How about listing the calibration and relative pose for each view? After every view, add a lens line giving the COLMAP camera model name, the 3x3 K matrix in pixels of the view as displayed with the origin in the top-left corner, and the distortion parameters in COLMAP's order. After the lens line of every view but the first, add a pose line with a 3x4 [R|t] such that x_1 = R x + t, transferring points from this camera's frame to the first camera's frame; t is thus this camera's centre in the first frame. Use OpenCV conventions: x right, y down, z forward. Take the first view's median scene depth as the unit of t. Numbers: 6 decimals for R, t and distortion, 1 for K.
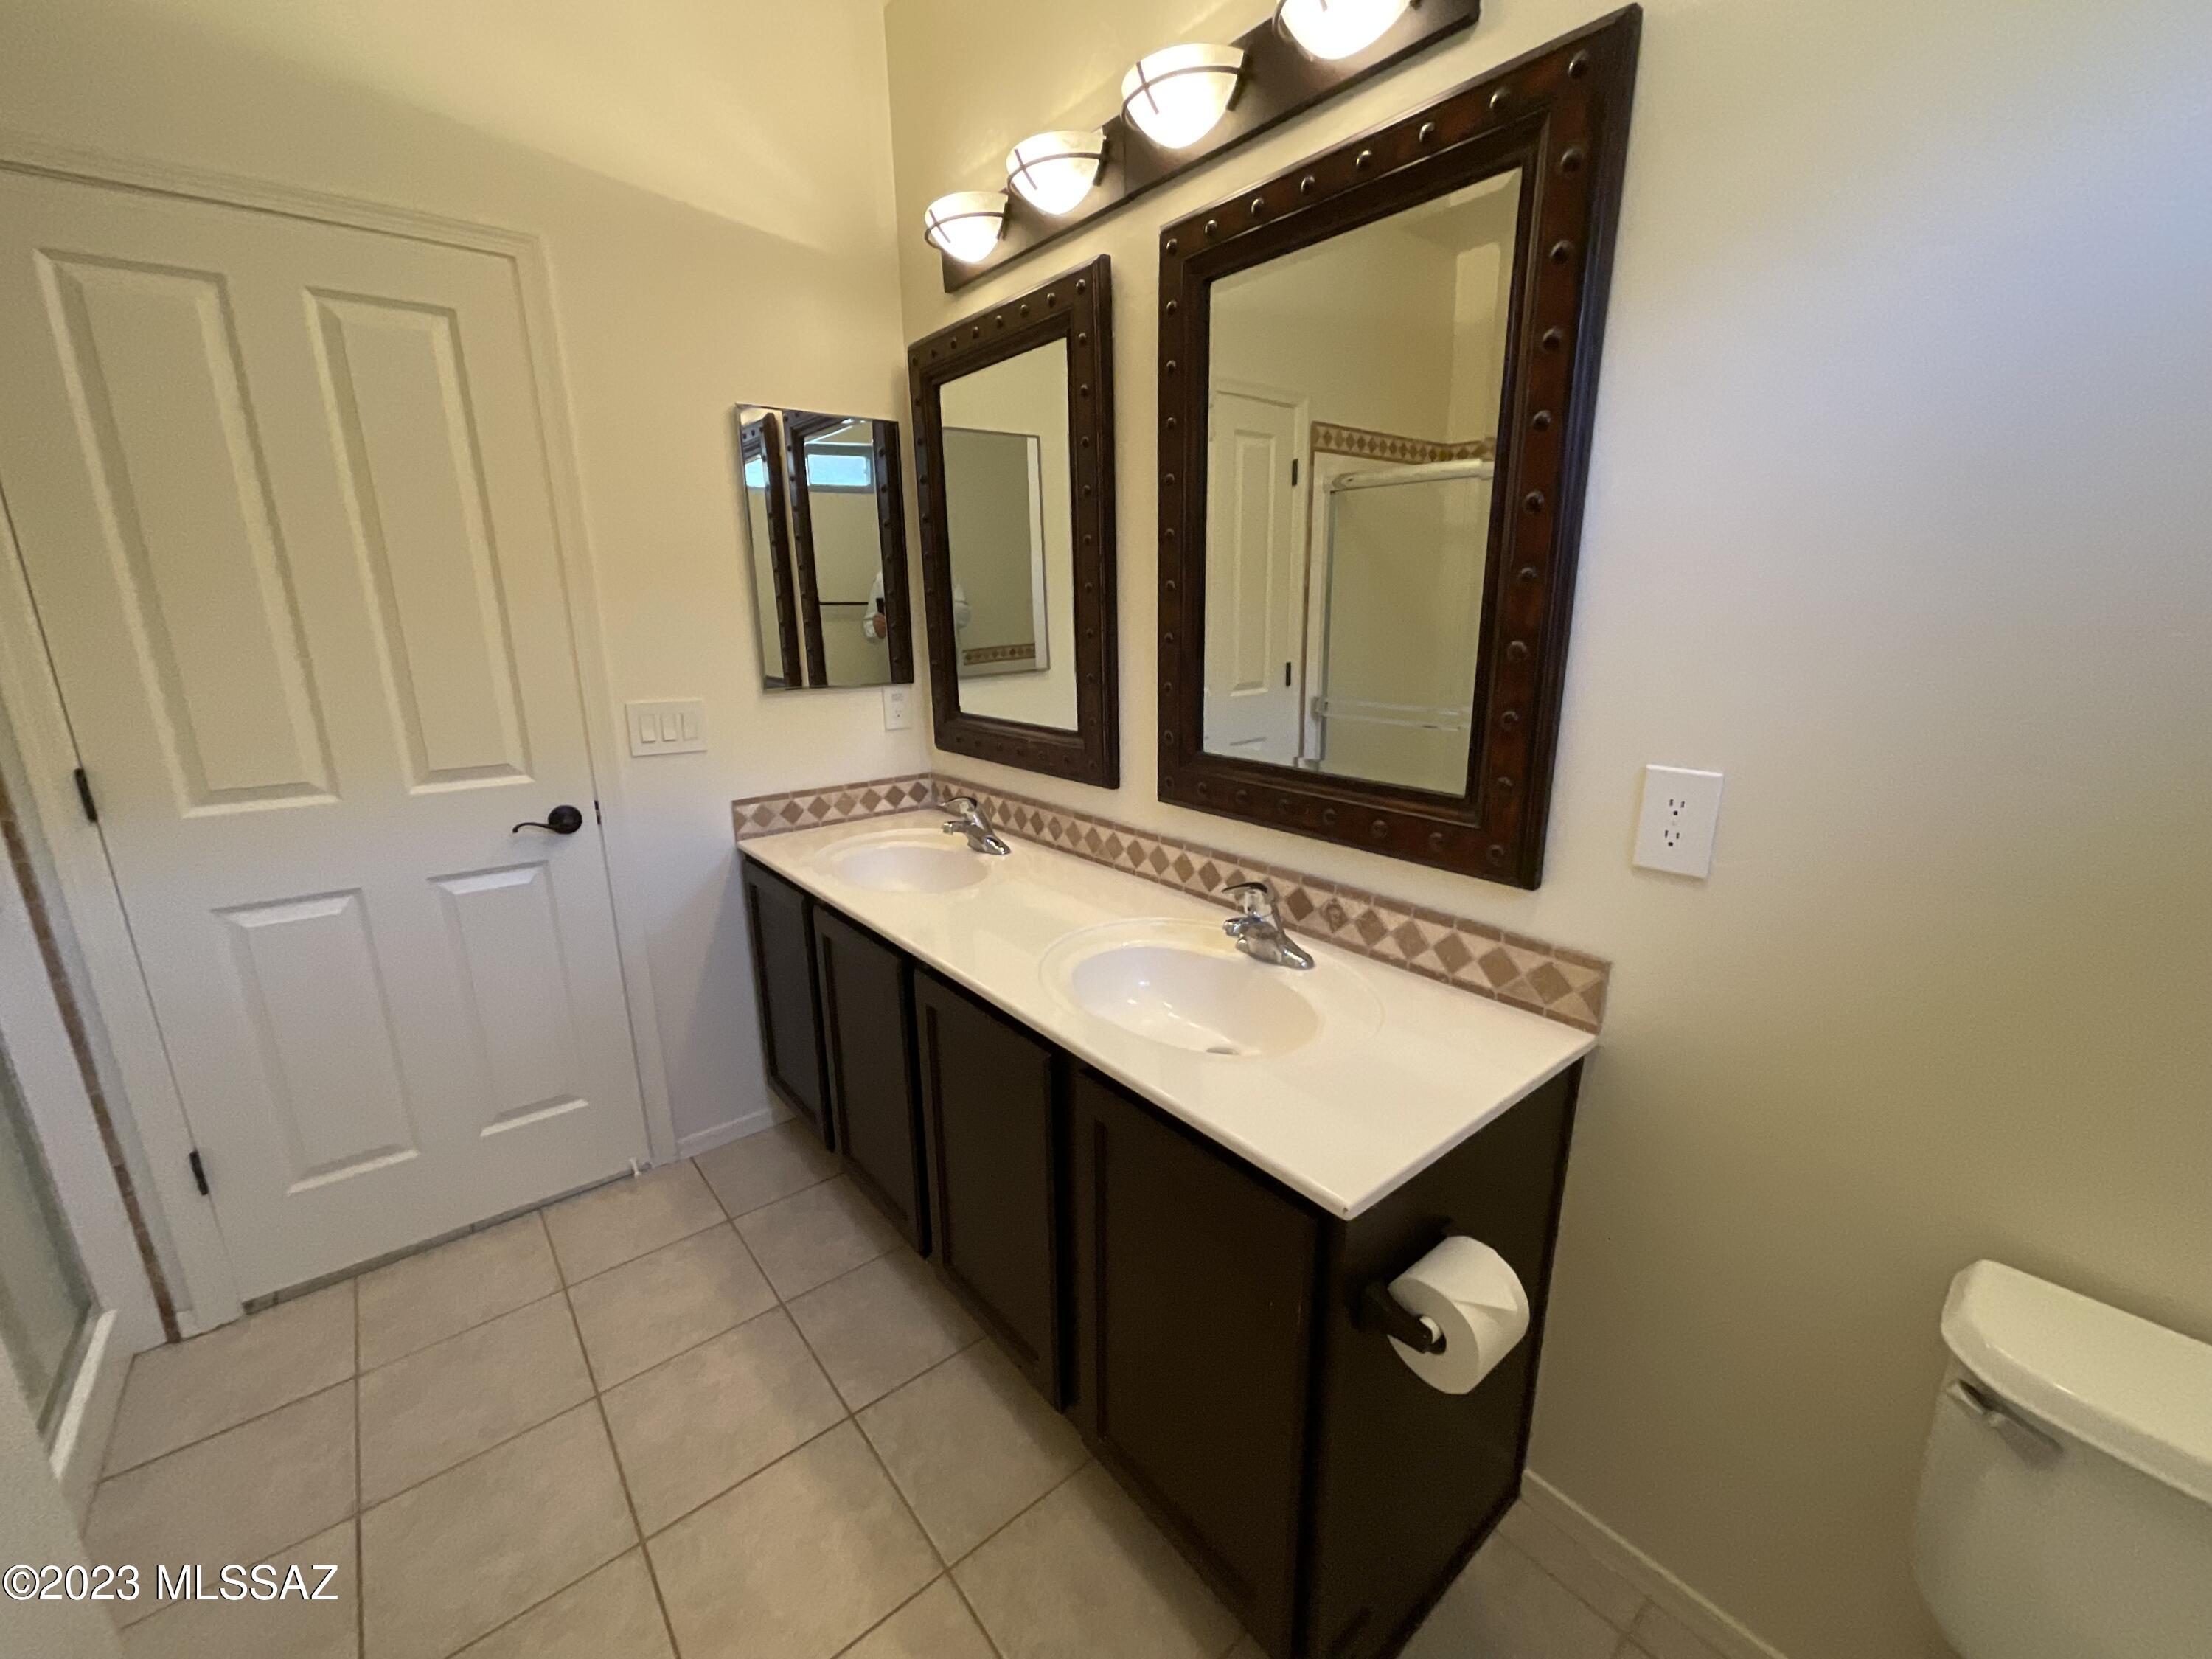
lens RADIAL K [[899.2, 0, 1101.3], [0, 899.2, 834.8], [0, 0, 1]] dist [-0.000391, 0.002078]
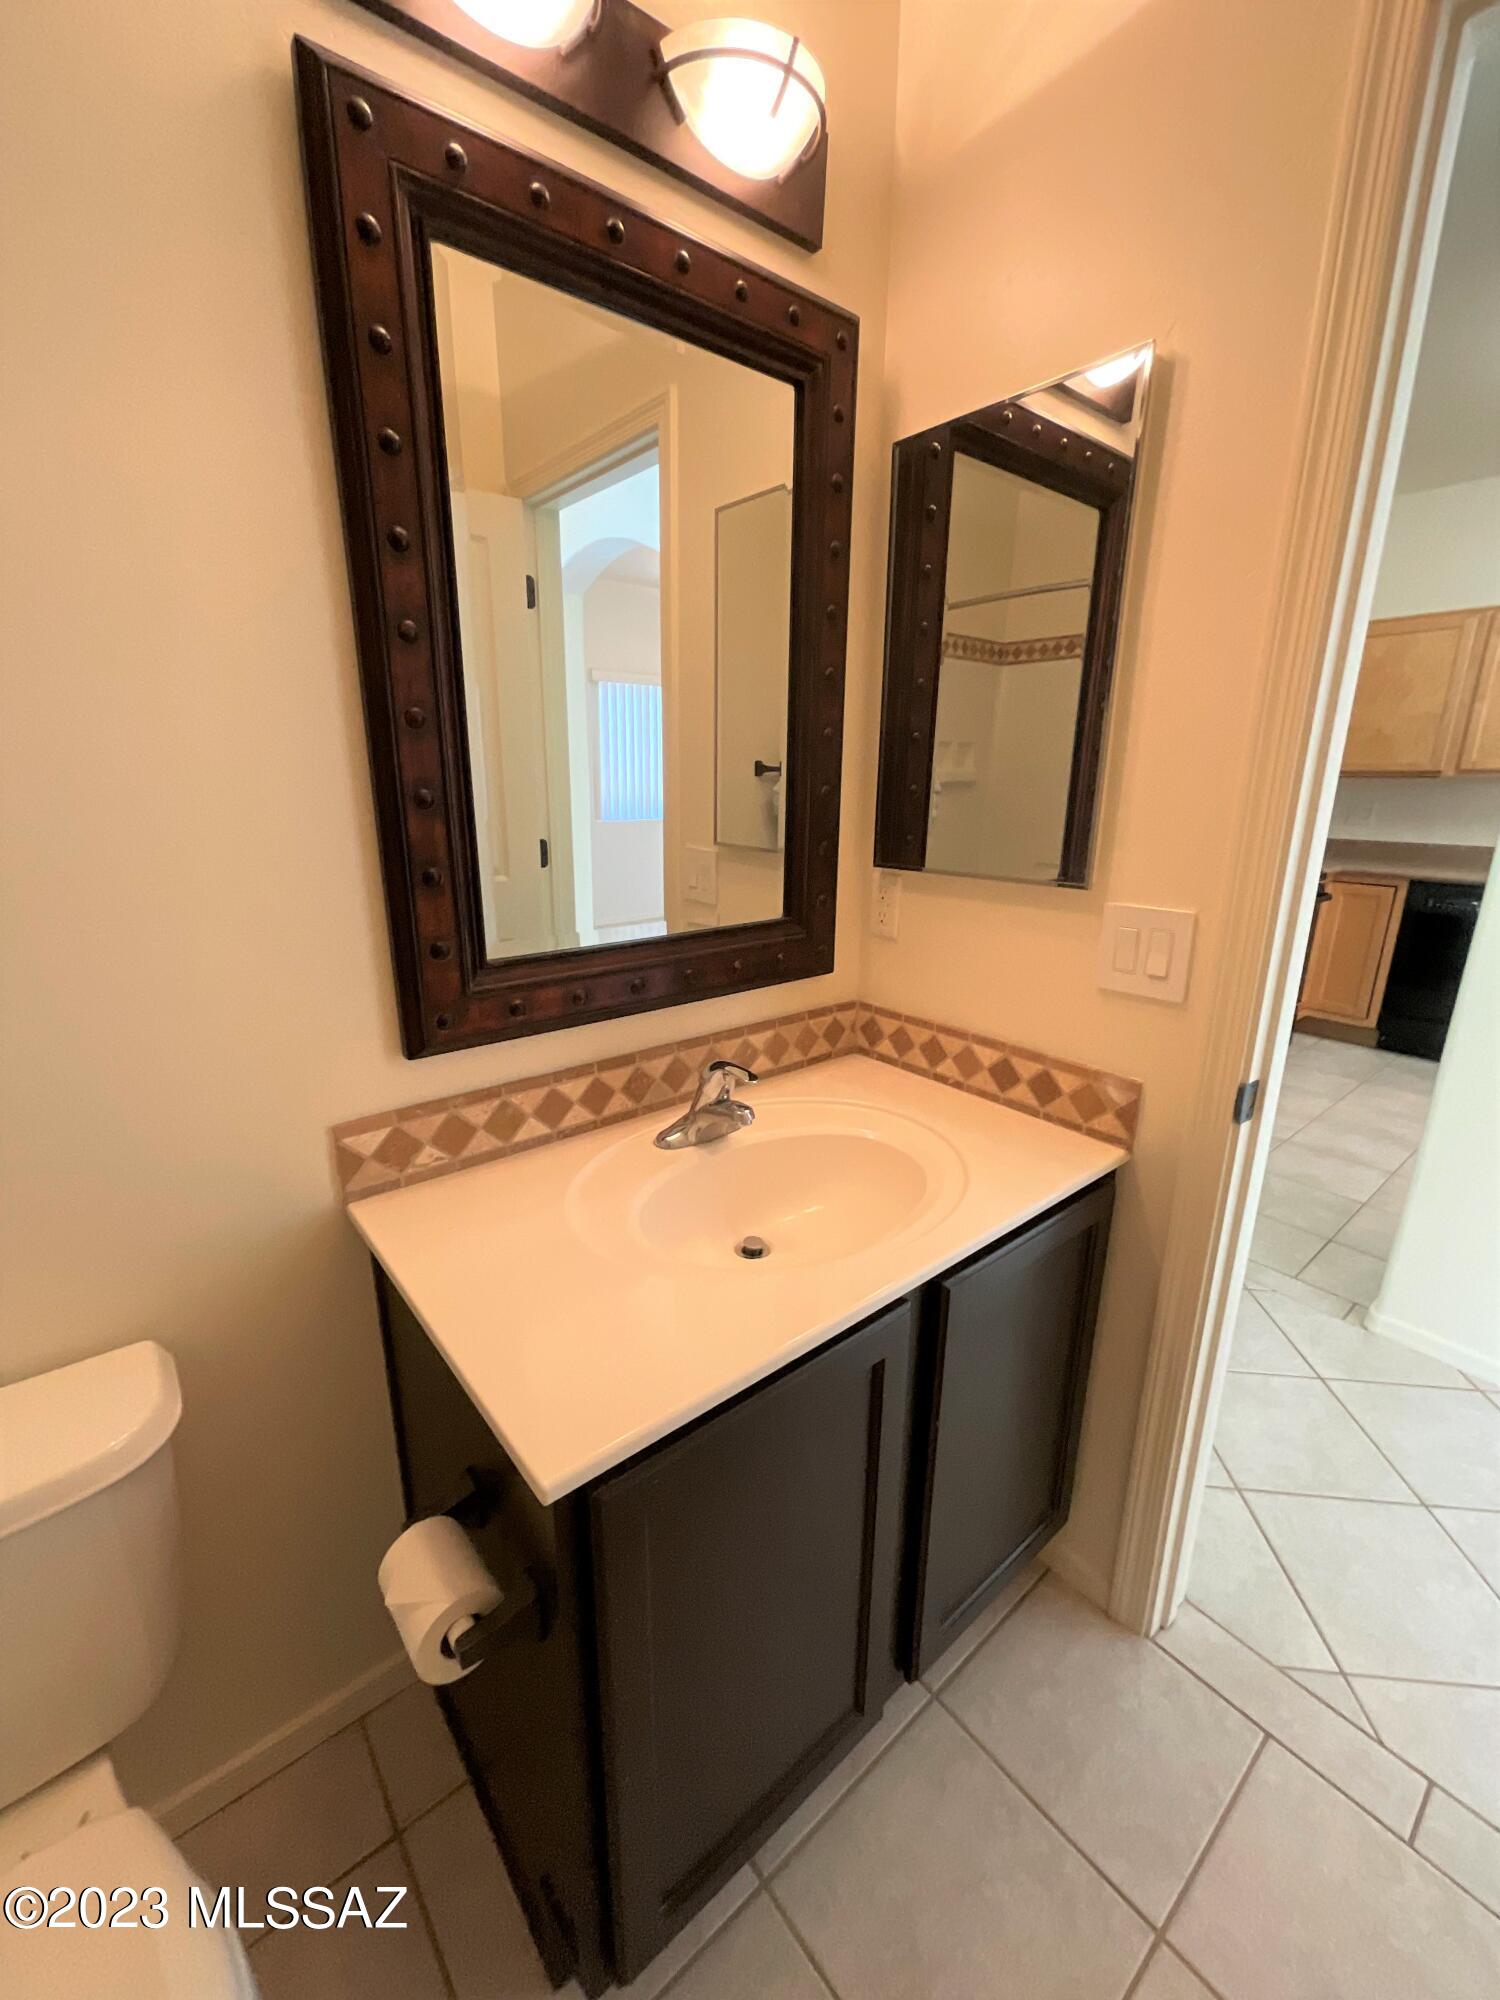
lens RADIAL K [[813.0, 0, 761.5], [0, 813.0, 1011.1], [0, 0, 1]] dist [-0.000391, 0.002078]
pose [[0.002377, -0.259936, 0.965623, -0.568238], [0.247444, 0.935750, 0.251285, -0.175162], [-0.968899, 0.238340, 0.066544, 0.834276]]
